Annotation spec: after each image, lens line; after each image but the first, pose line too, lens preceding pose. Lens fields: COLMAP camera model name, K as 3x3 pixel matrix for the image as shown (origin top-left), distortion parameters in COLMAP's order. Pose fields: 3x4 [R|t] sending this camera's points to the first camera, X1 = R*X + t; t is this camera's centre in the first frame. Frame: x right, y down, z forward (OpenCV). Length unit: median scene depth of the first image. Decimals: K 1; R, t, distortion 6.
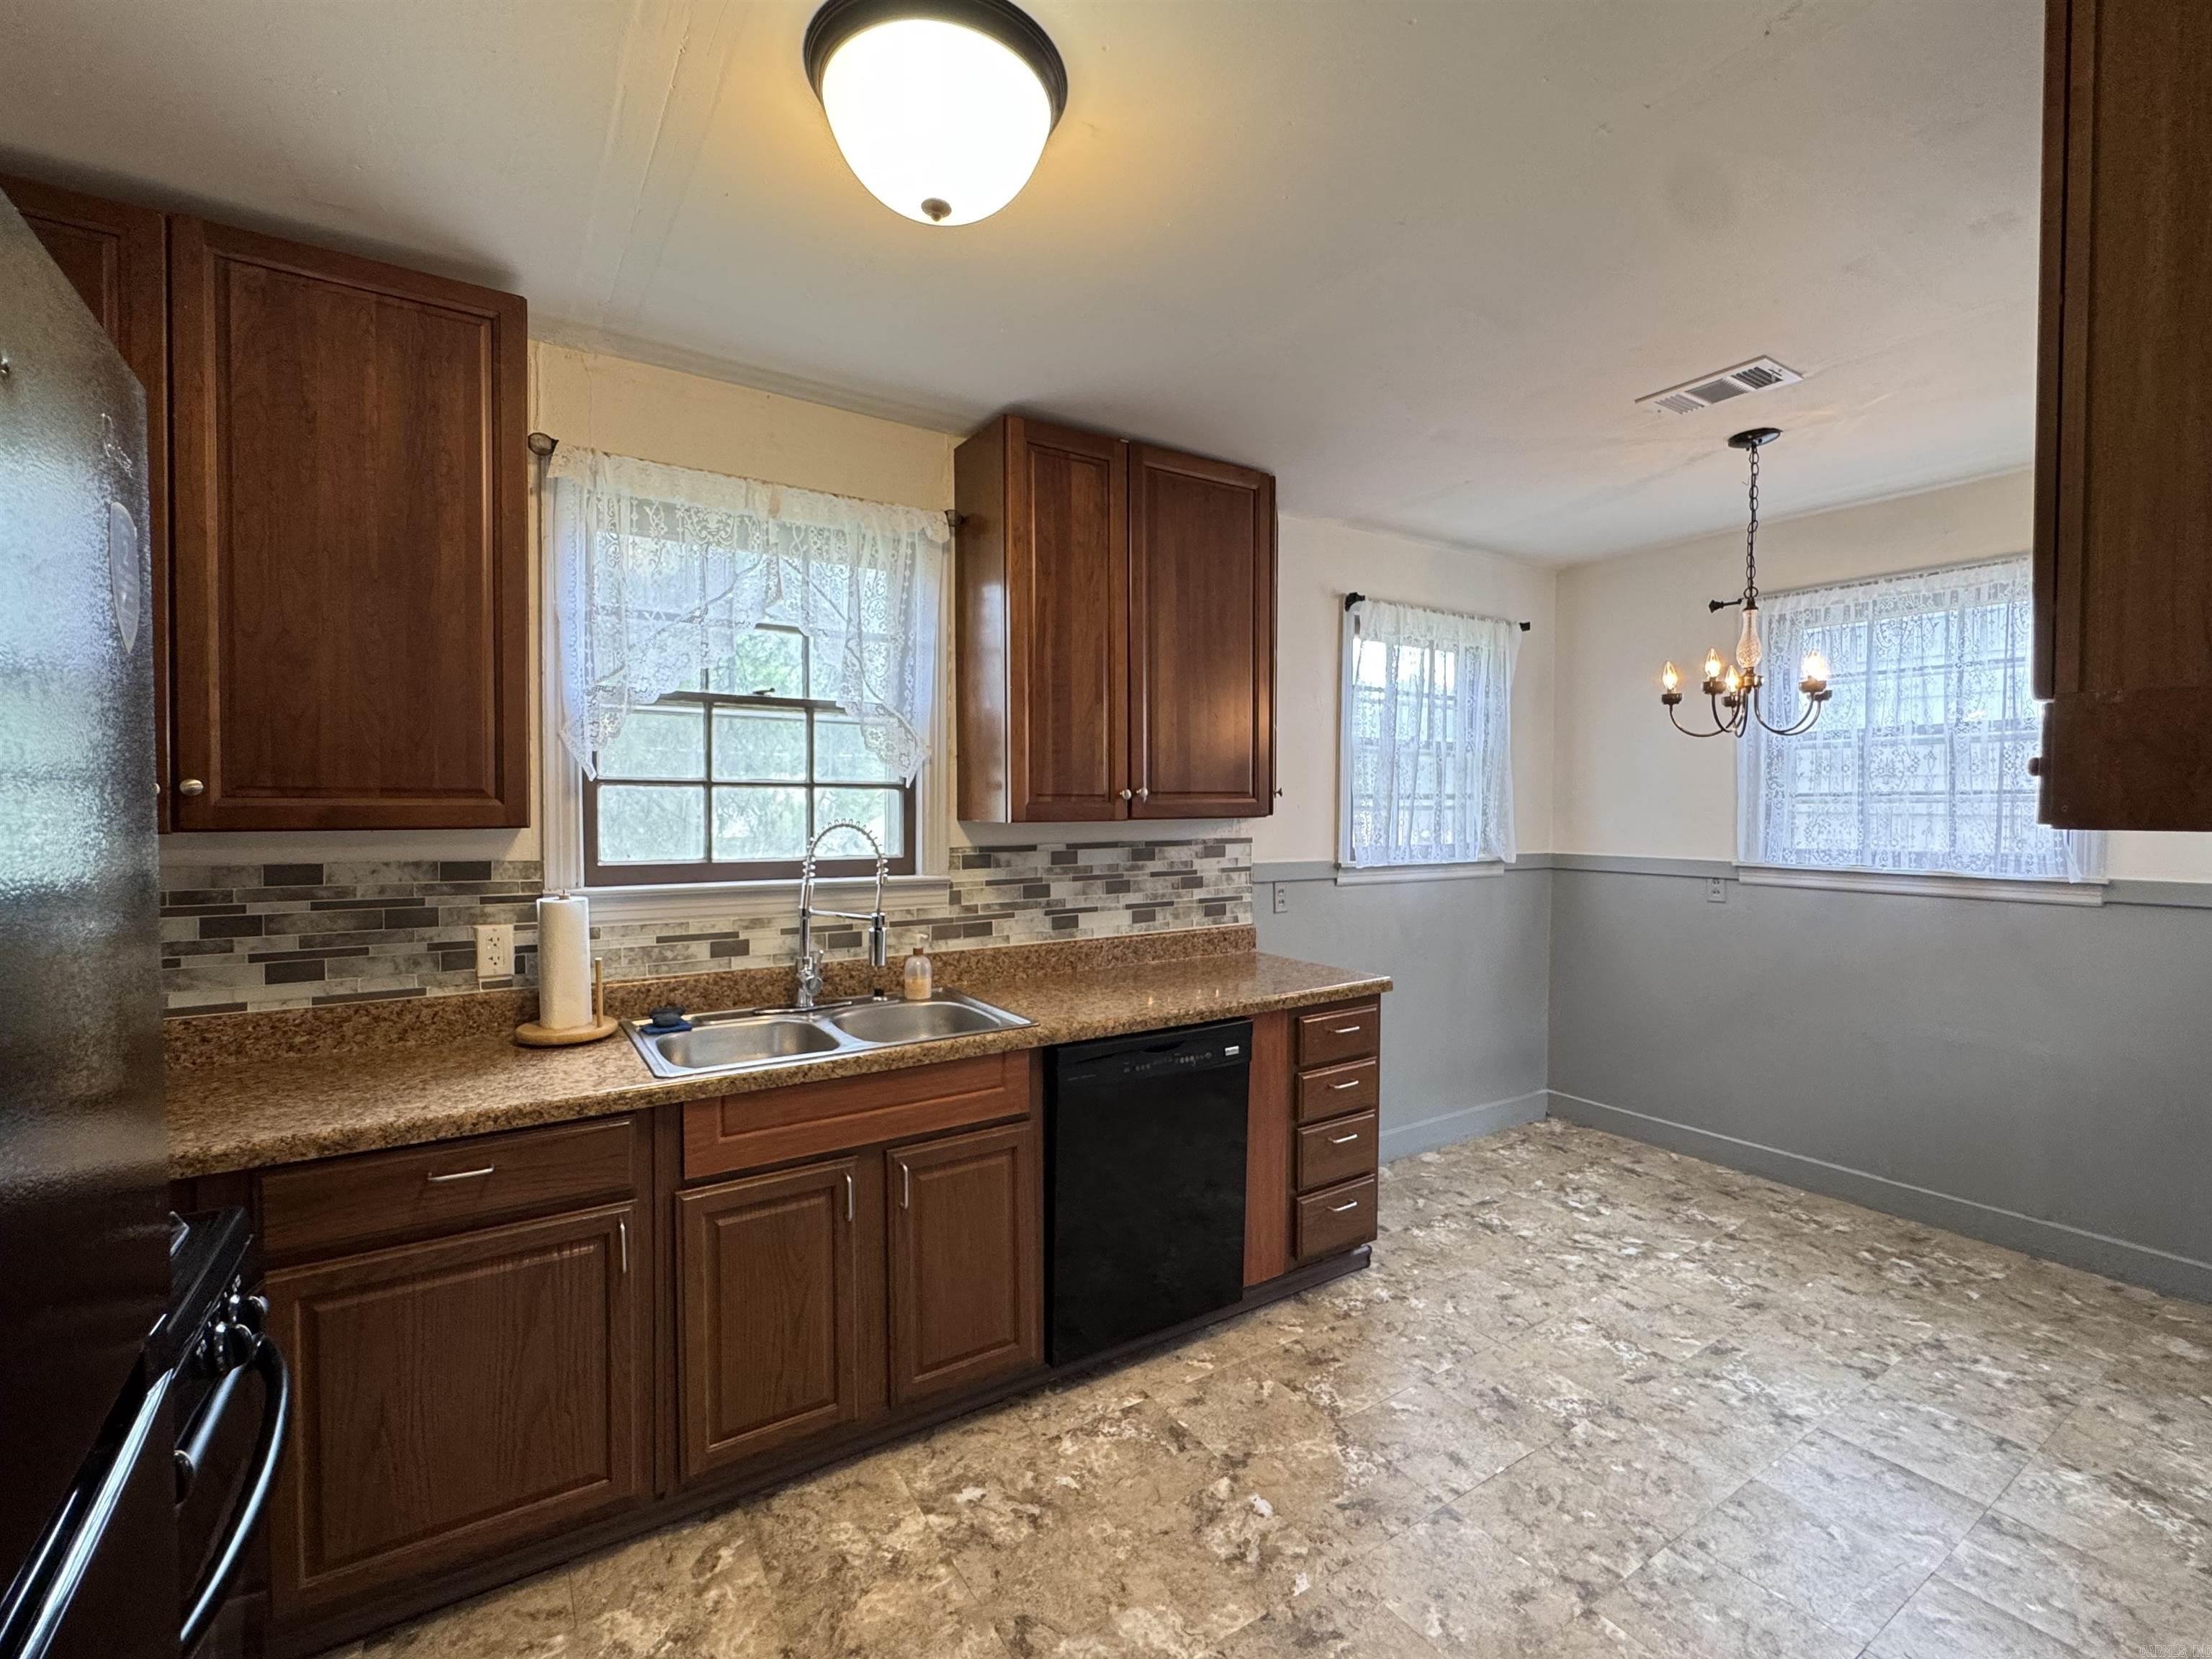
lens RADIAL K [[976.0, 0, 1106.0], [0, 976.0, 829.5], [0, 0, 1]] dist [-0.002894, -0.000455]
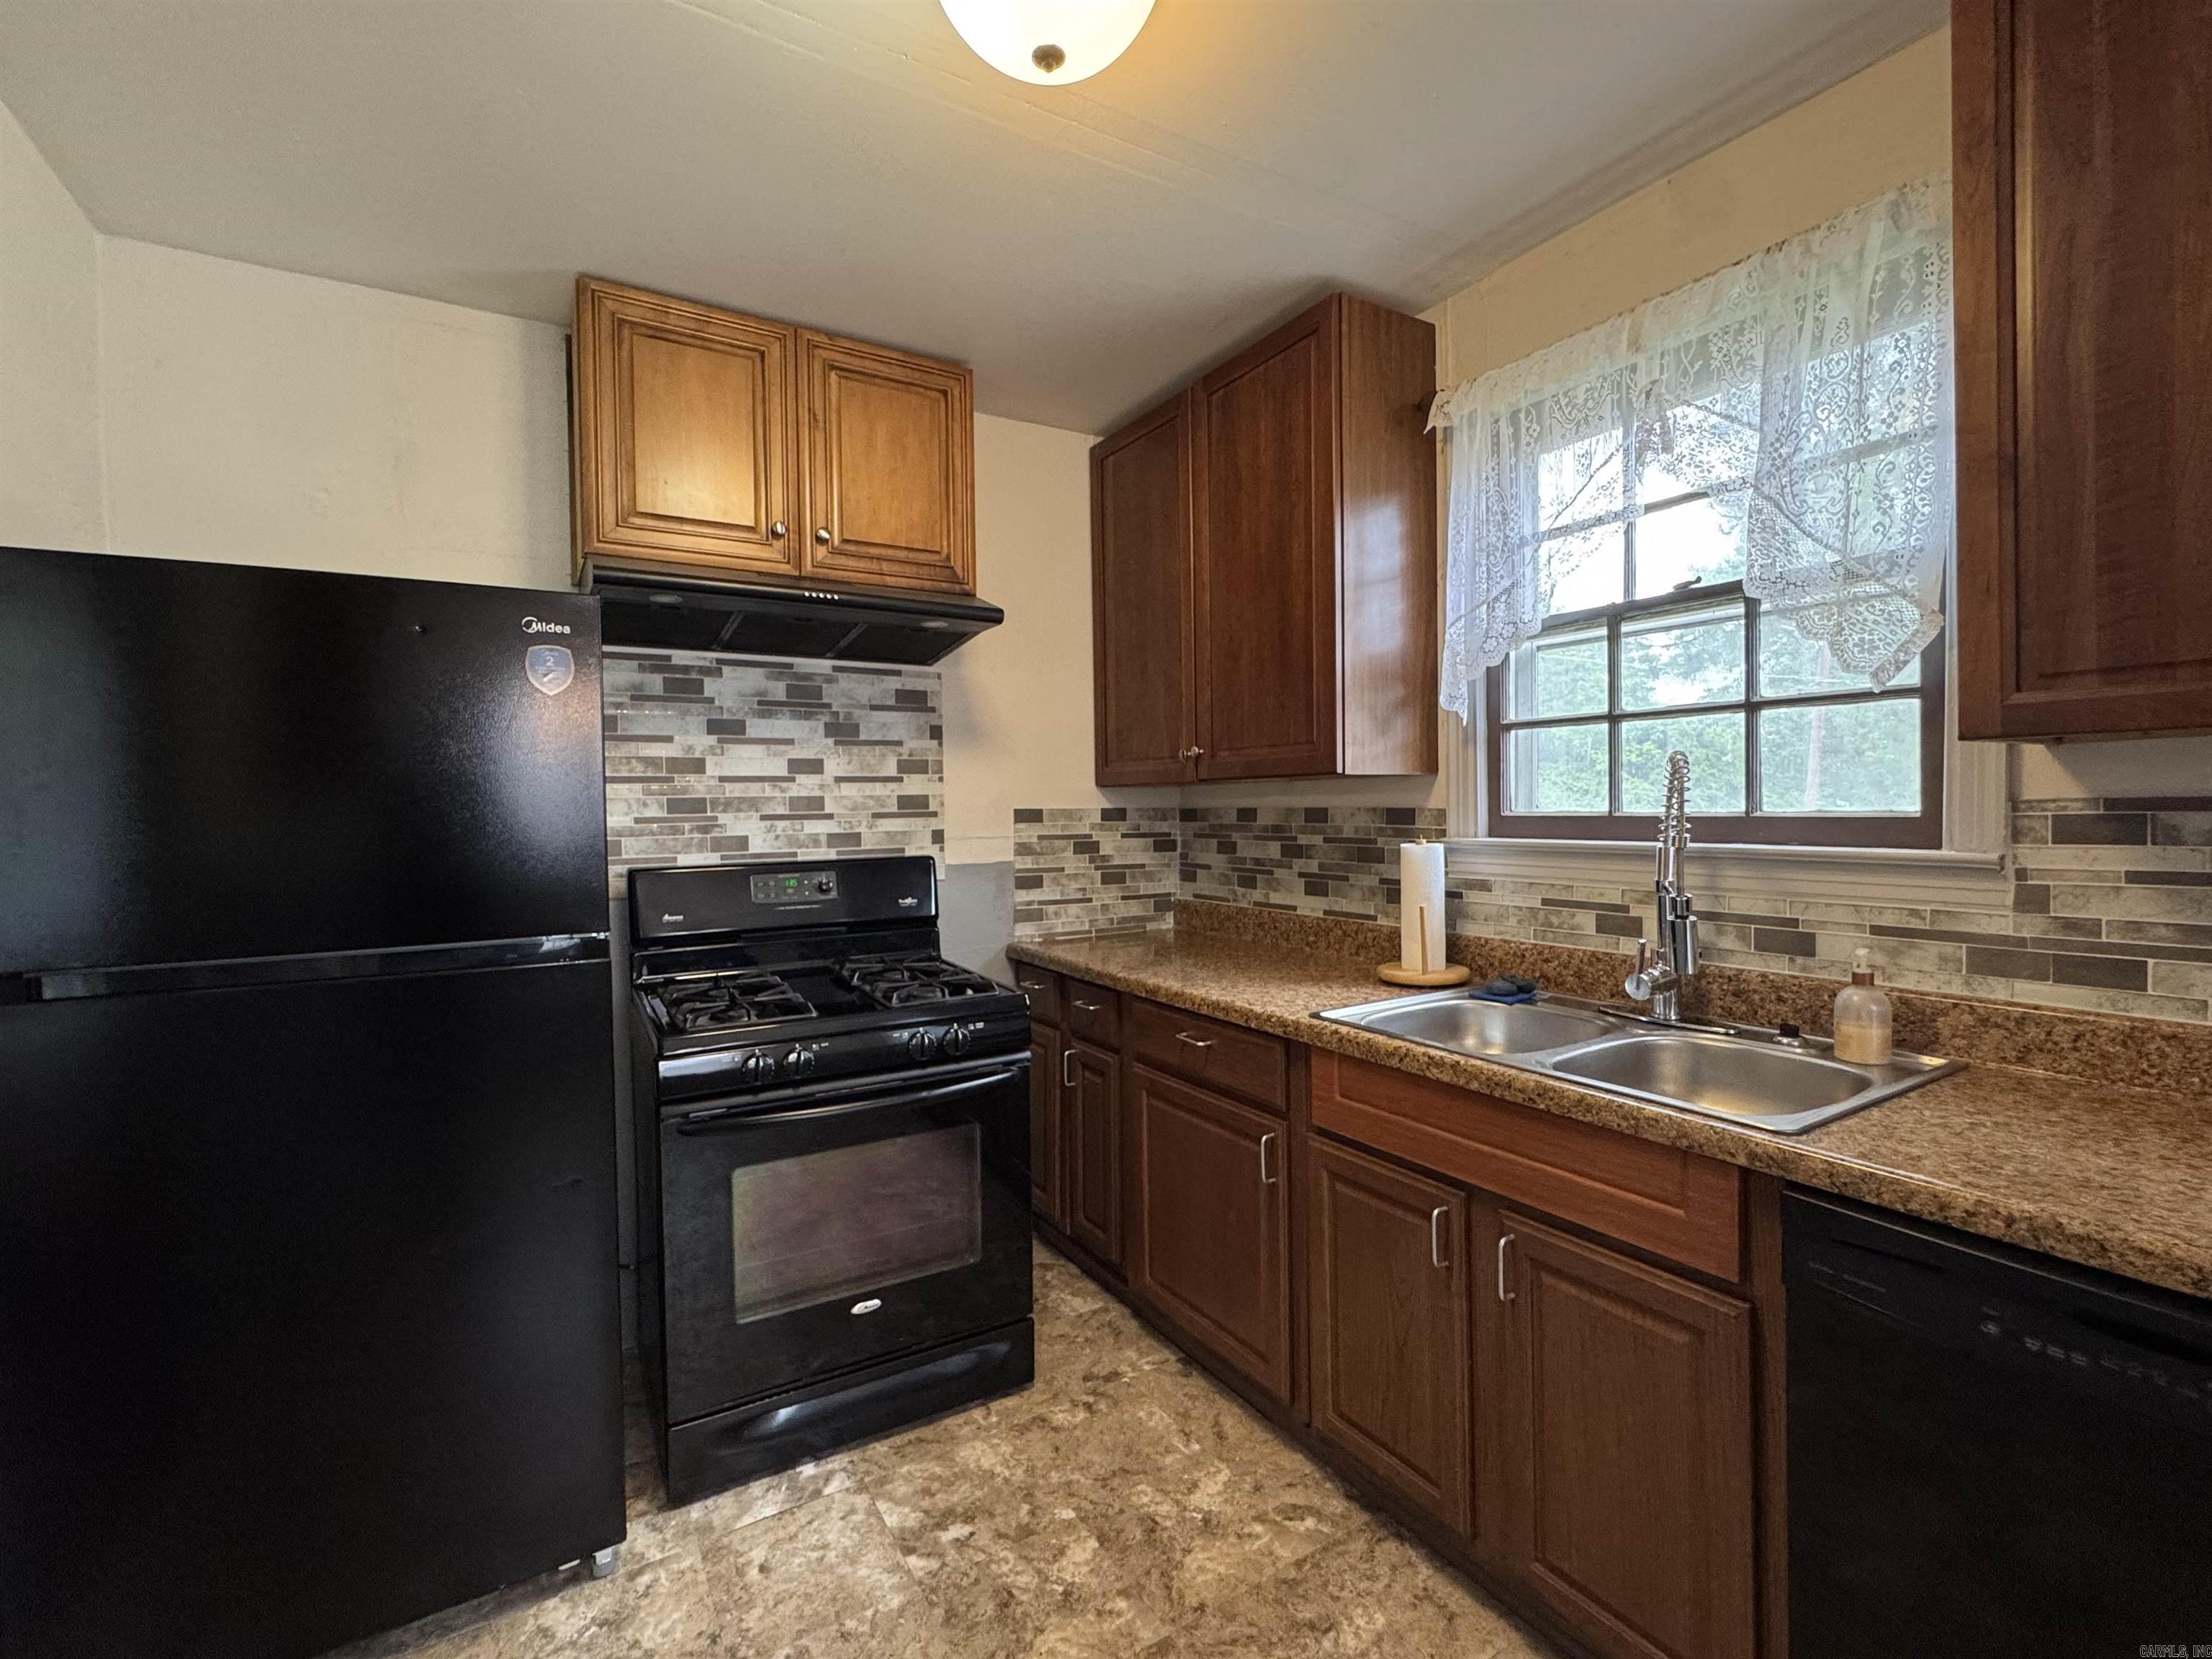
lens RADIAL K [[976.0, 0, 1106.0], [0, 976.0, 829.5], [0, 0, 1]] dist [-0.002894, -0.000455]
pose [[-0.034851, 0.020610, -0.999180, 0.482414], [-0.011880, 0.999708, 0.021035, 0.038444], [0.999322, 0.012603, -0.034596, 0.712711]]
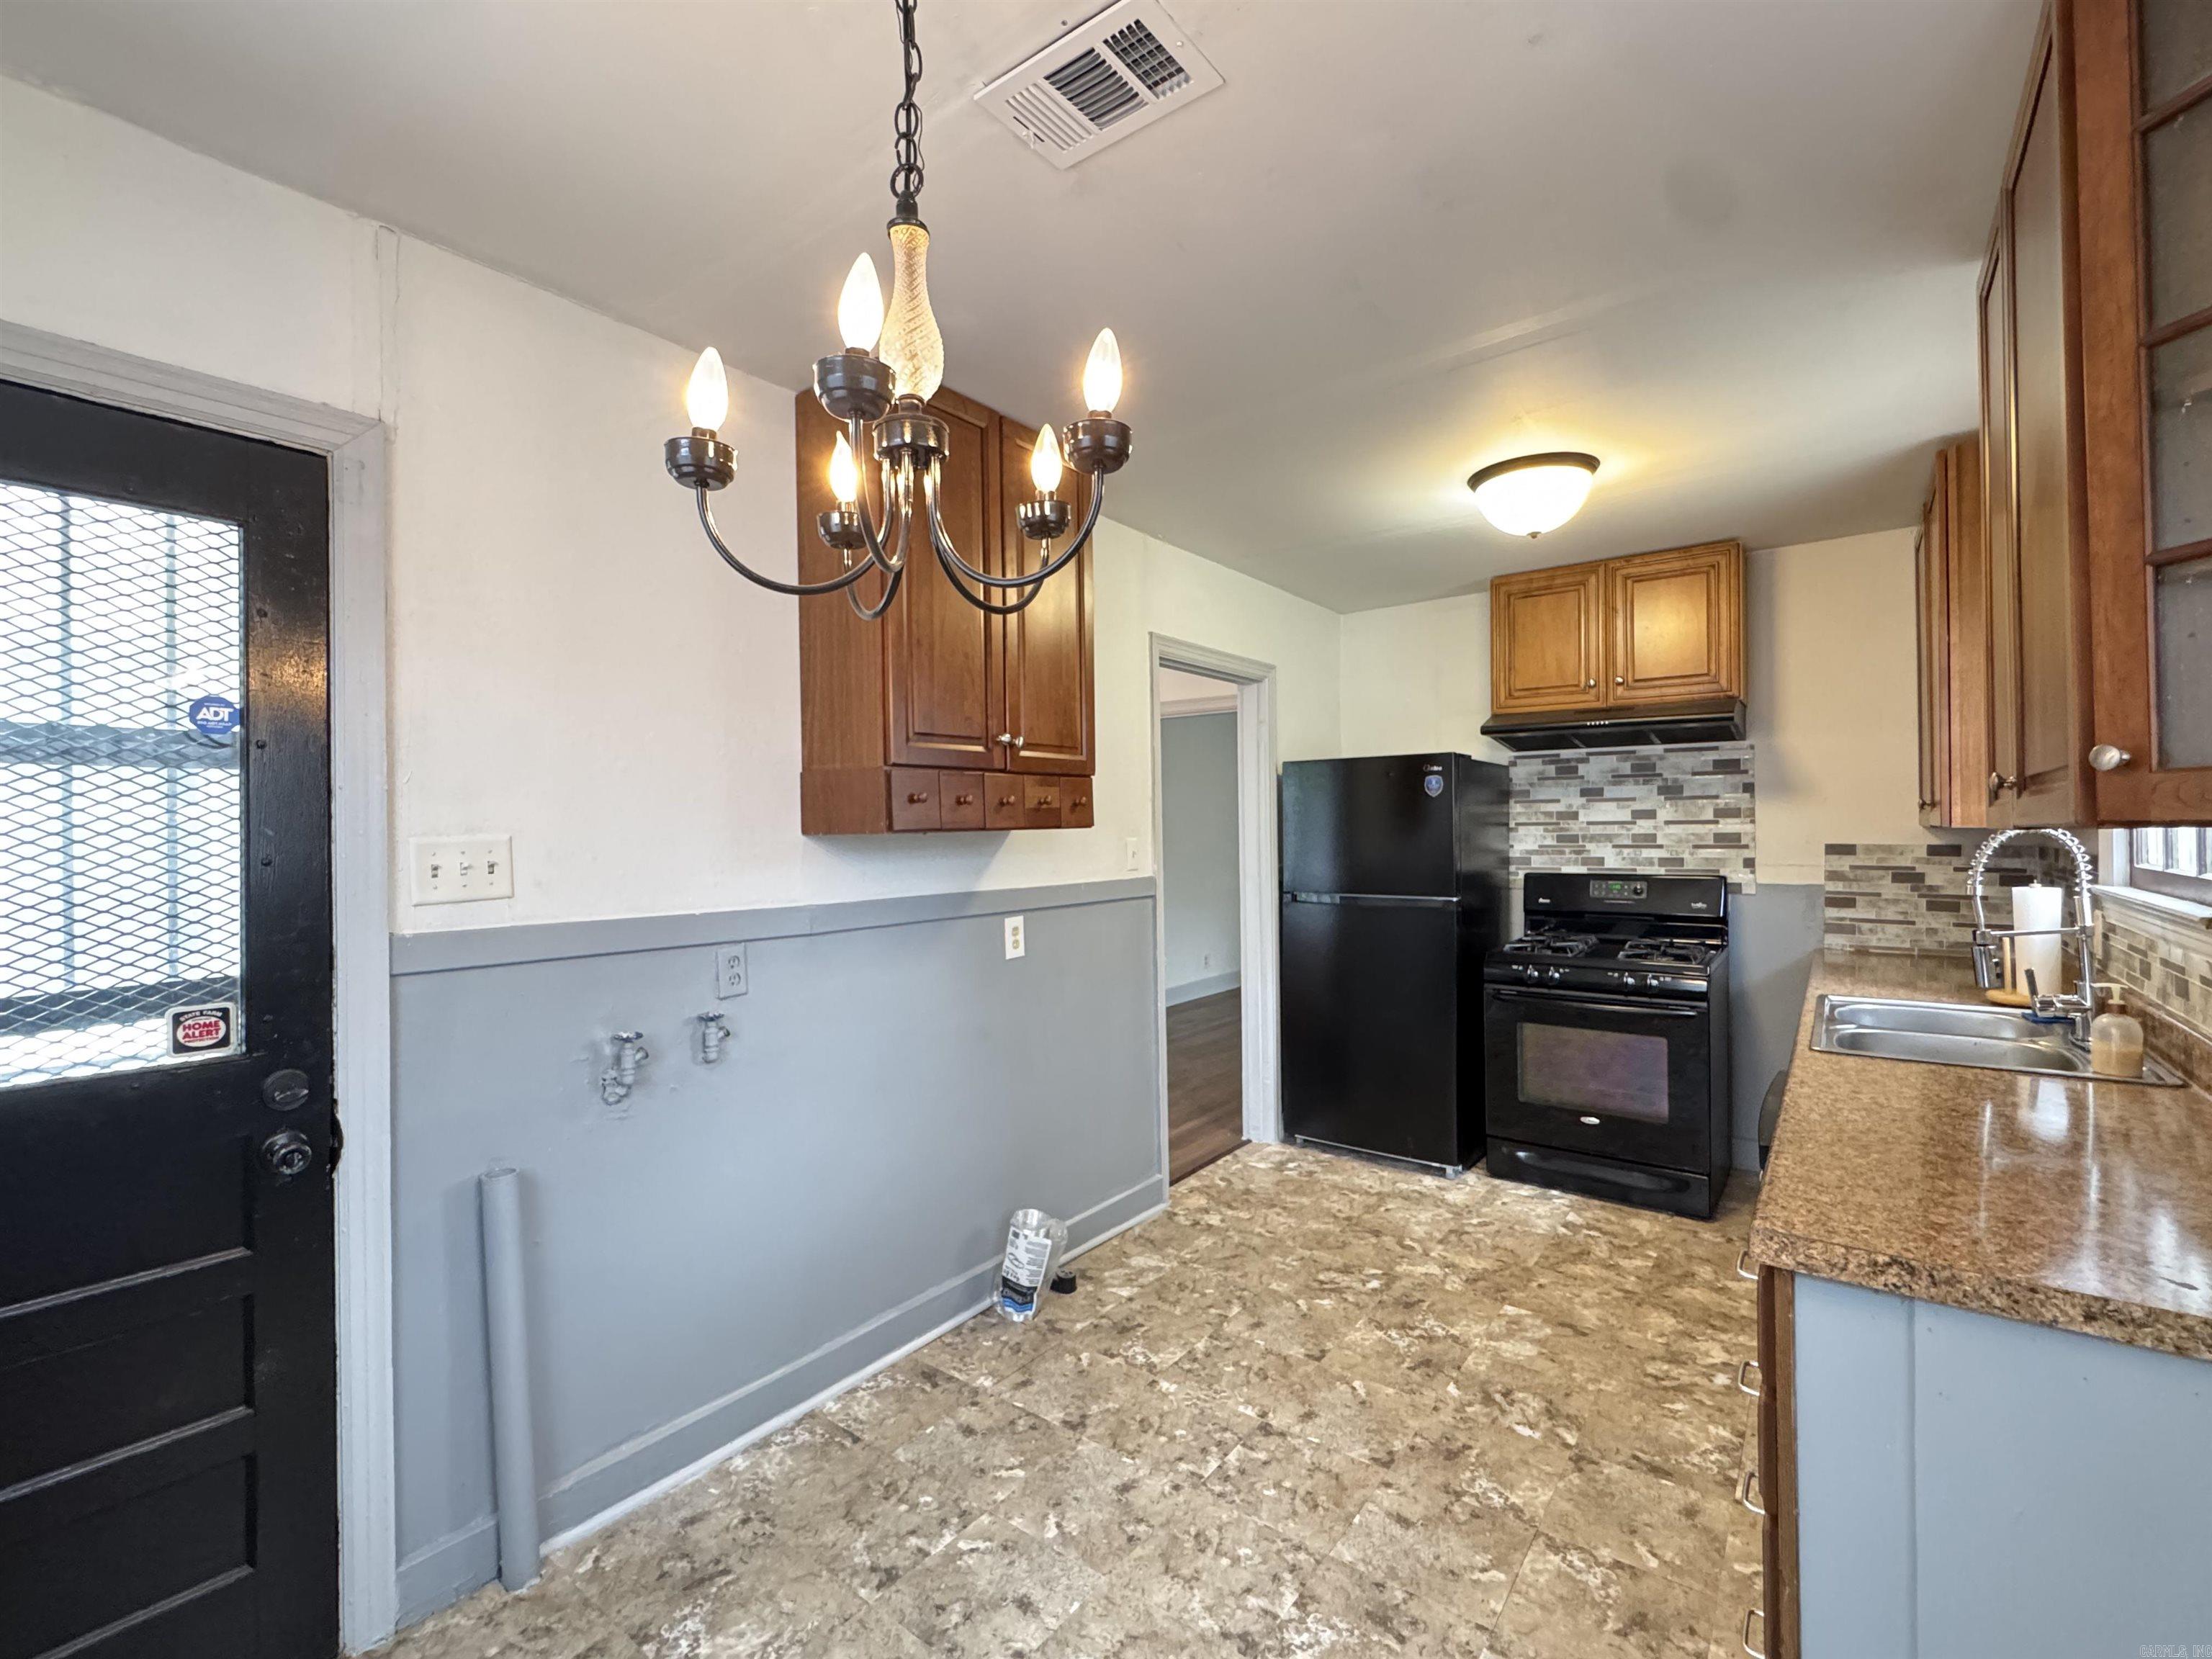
lens RADIAL K [[976.0, 0, 1106.0], [0, 976.0, 829.5], [0, 0, 1]] dist [-0.002894, -0.000455]
pose [[-0.940517, 0.007573, -0.339662, 0.929626], [-0.001742, 0.999631, 0.027112, -0.031623], [0.339742, 0.026091, -0.940157, 1.752490]]
